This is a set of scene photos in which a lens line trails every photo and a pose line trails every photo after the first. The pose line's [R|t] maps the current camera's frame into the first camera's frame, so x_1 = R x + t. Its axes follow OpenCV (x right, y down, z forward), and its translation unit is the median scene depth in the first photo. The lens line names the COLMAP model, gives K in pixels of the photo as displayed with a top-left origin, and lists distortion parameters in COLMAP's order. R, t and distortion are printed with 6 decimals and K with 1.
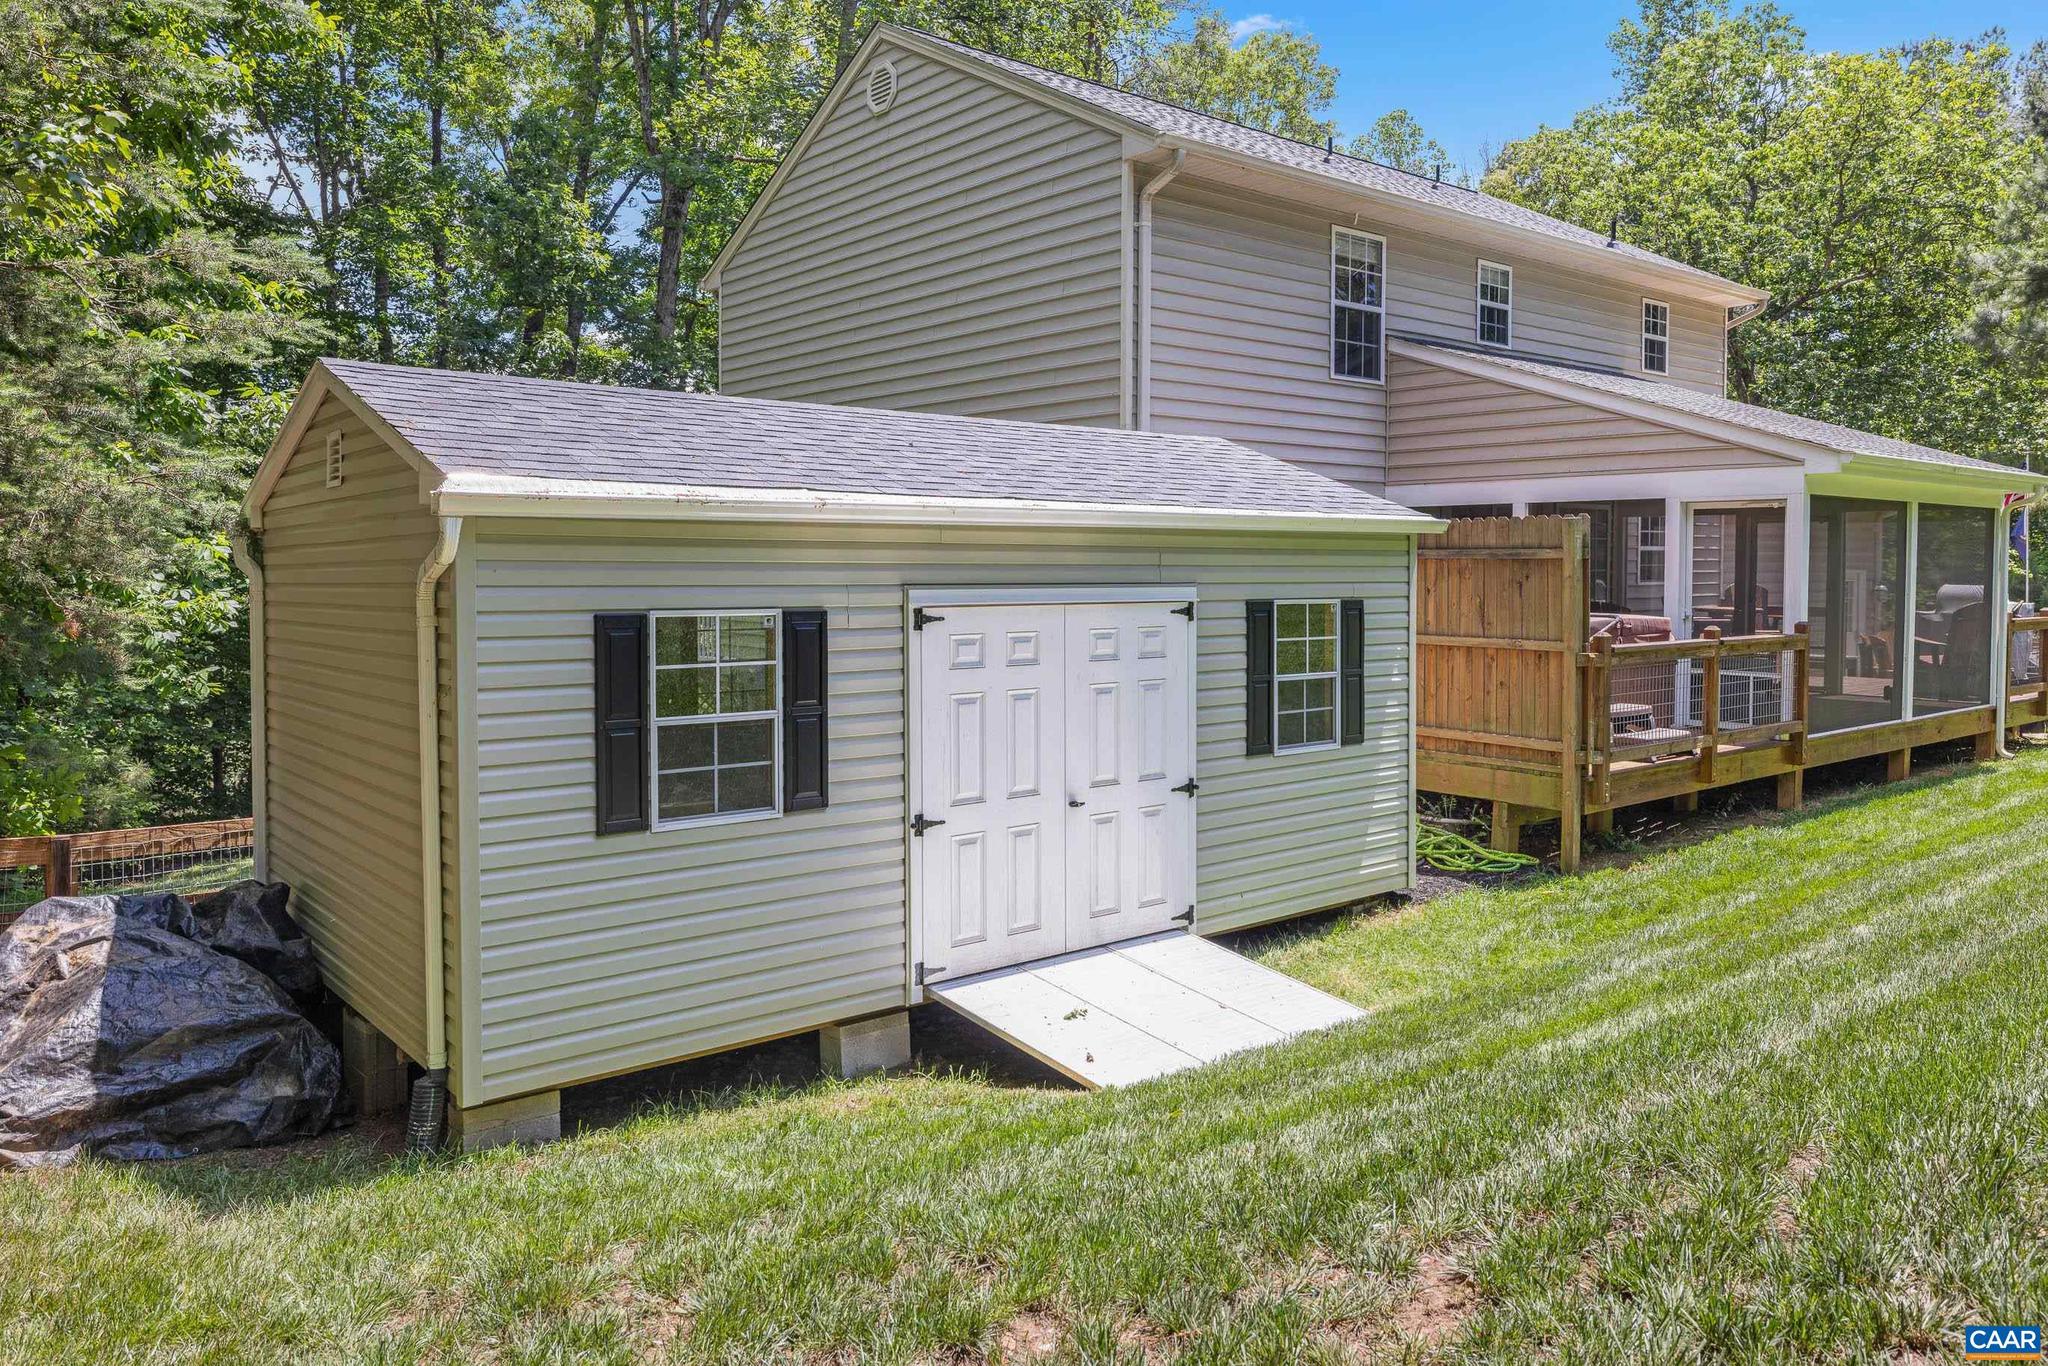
lens RADIAL K [[1433.5, 0, 1021.9], [0, 1433.5, 608.1], [0, 0, 1]] dist [0.002118, 0.000162]
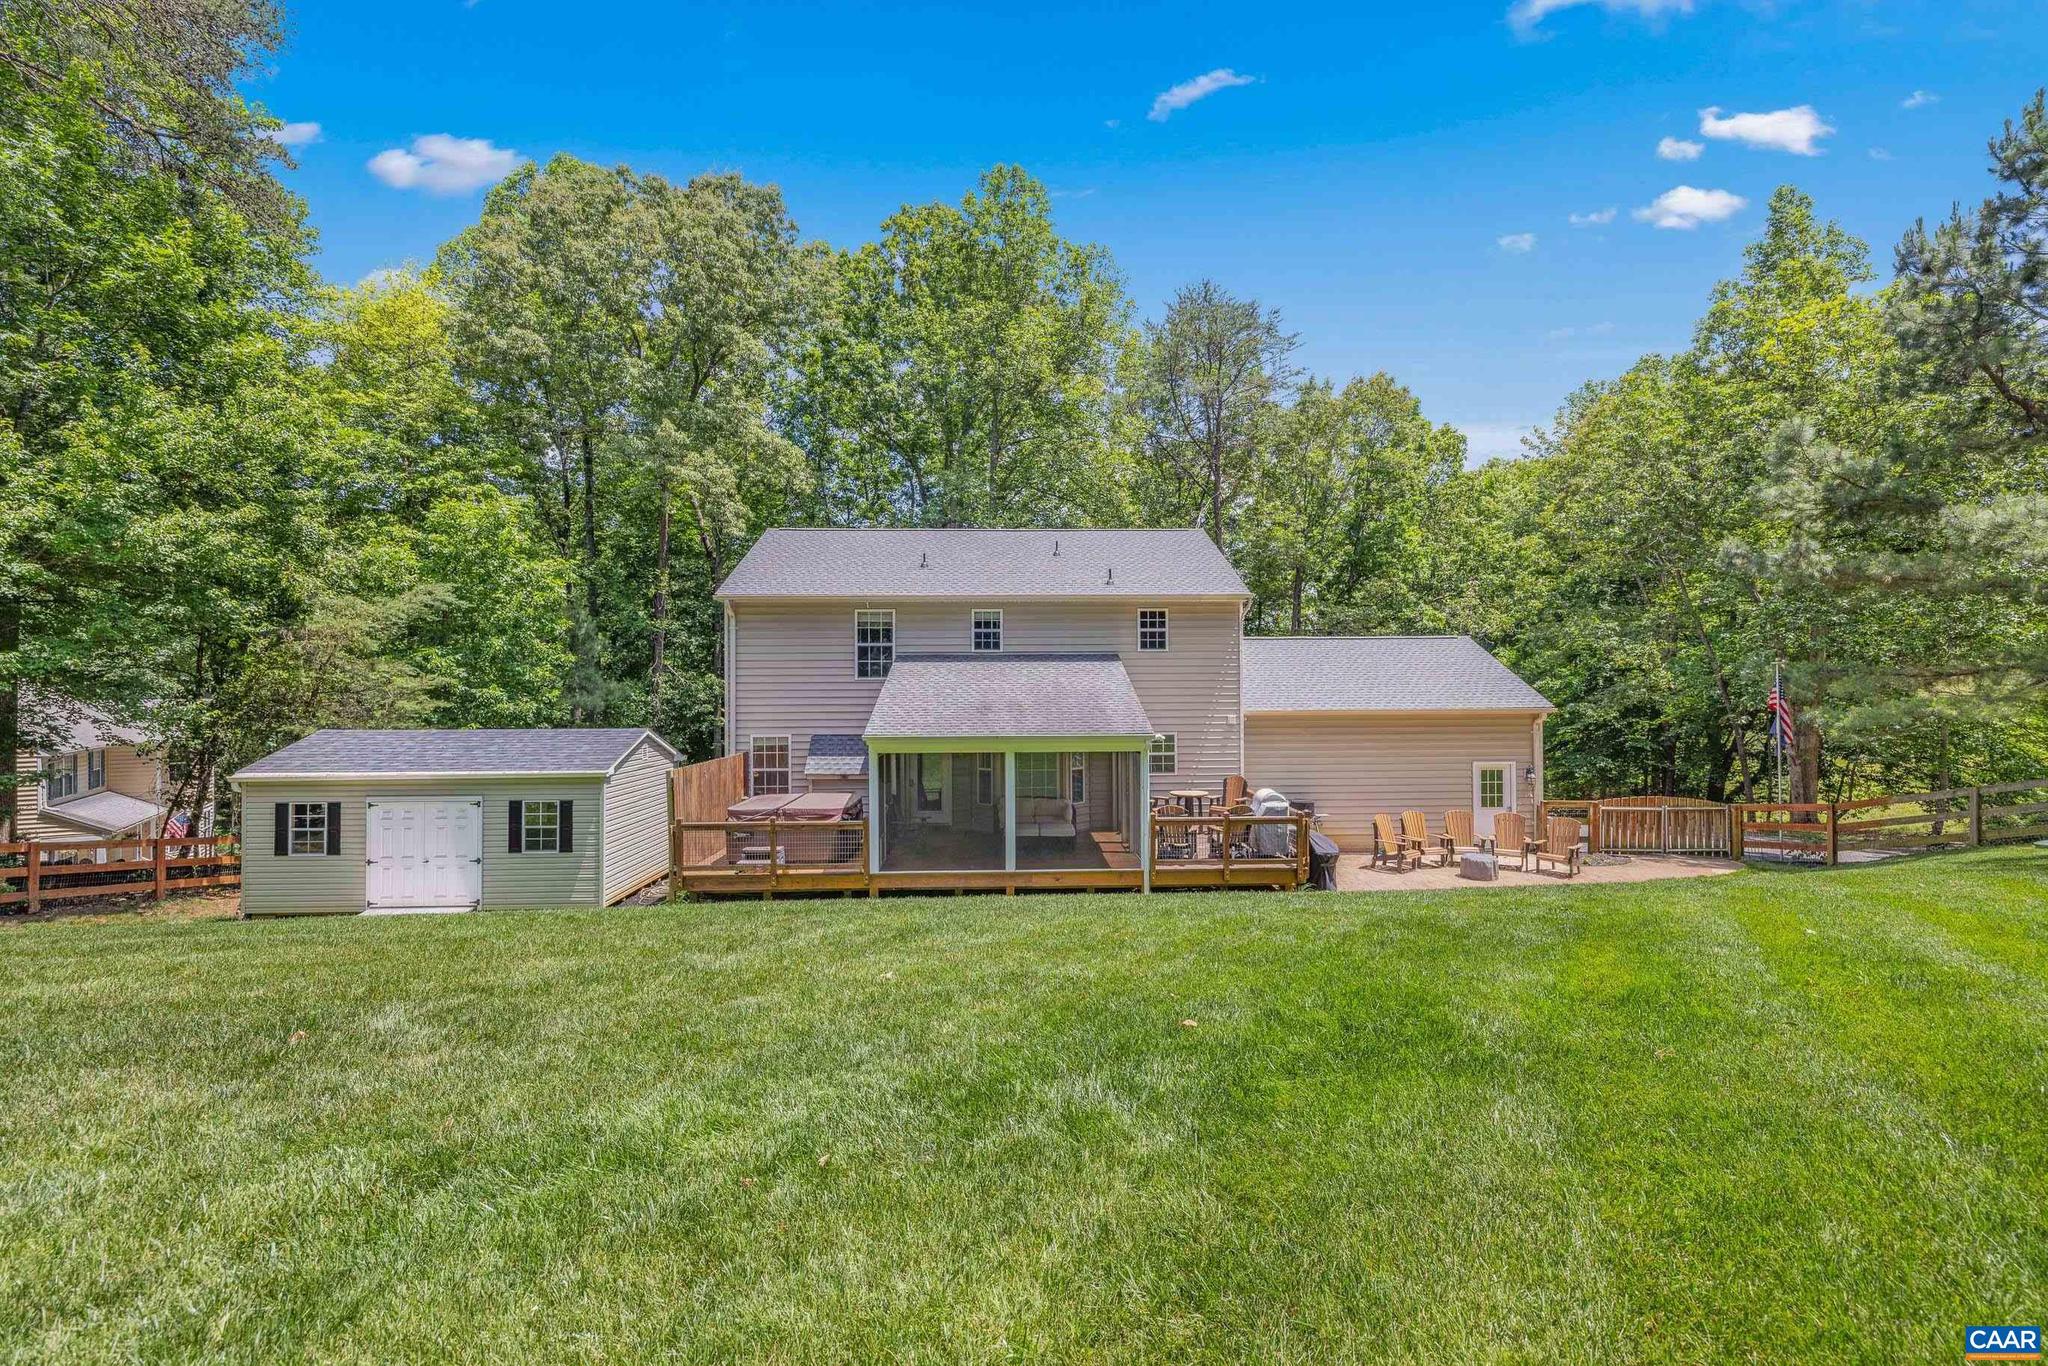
lens RADIAL K [[884.8, 0, 1030.6], [0, 884.8, 682.8], [0, 0, 1]] dist [0.008585, -0.001031]
pose [[0.795677, -0.009926, -0.605639, 2.238834], [-0.010817, 0.999473, -0.030592, -0.214577], [0.605624, 0.030892, 0.795151, 0.184496]]
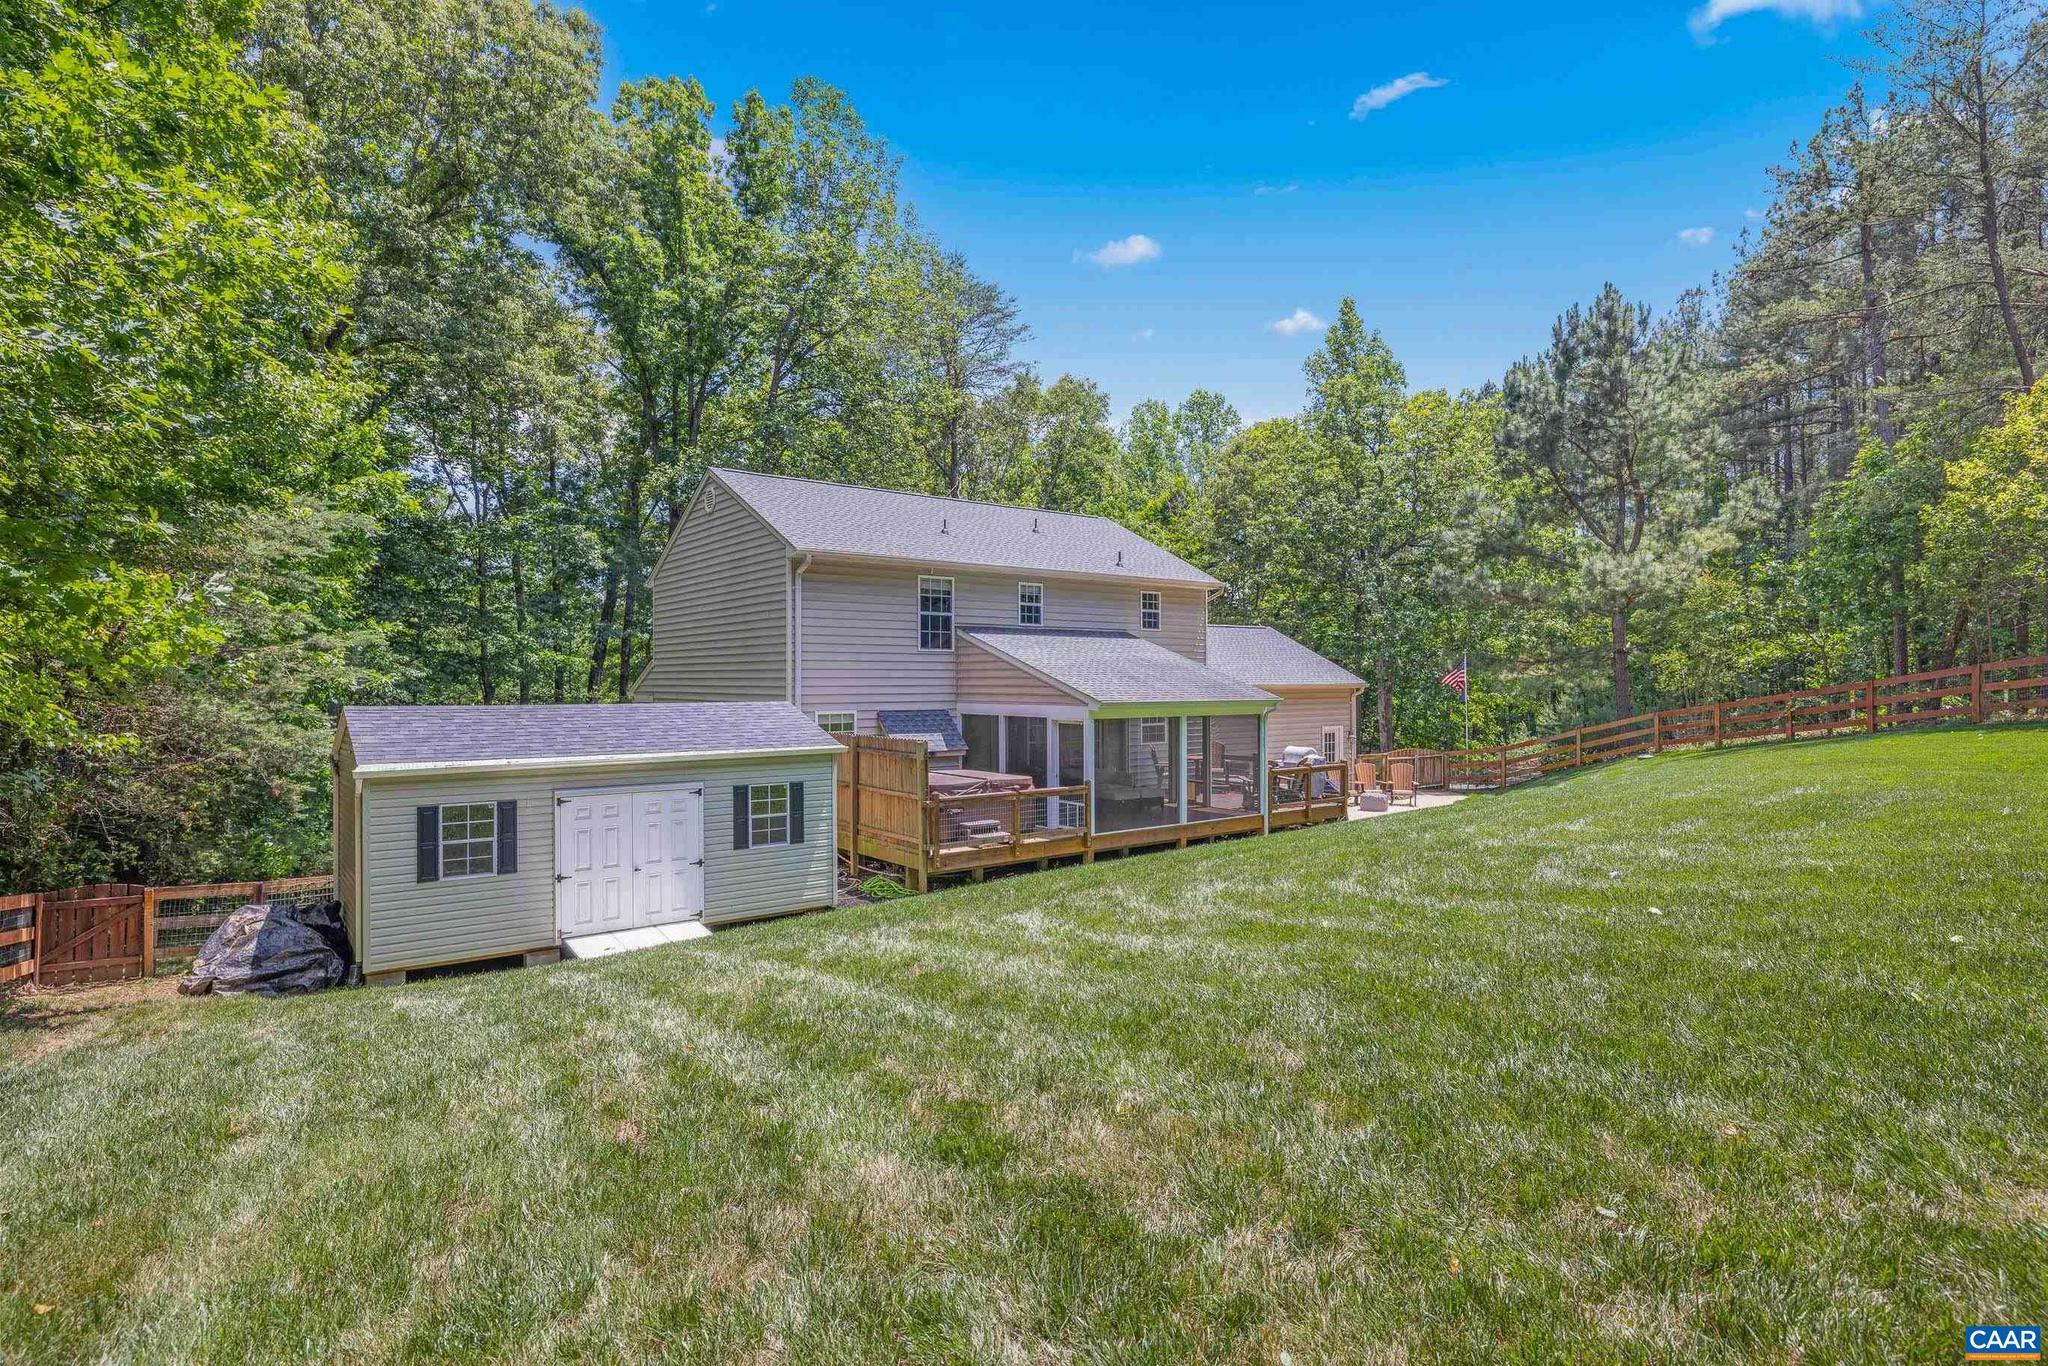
lens RADIAL K [[1040.2, 0, 1023.9], [0, 1040.2, 682.2], [0, 0, 1]] dist [0.000507, 0.000684]
pose [[0.999526, -0.005531, -0.030294, 0.739051], [0.004630, 0.999548, -0.029713, -0.133036], [0.030445, 0.029559, 0.999099, -0.803907]]
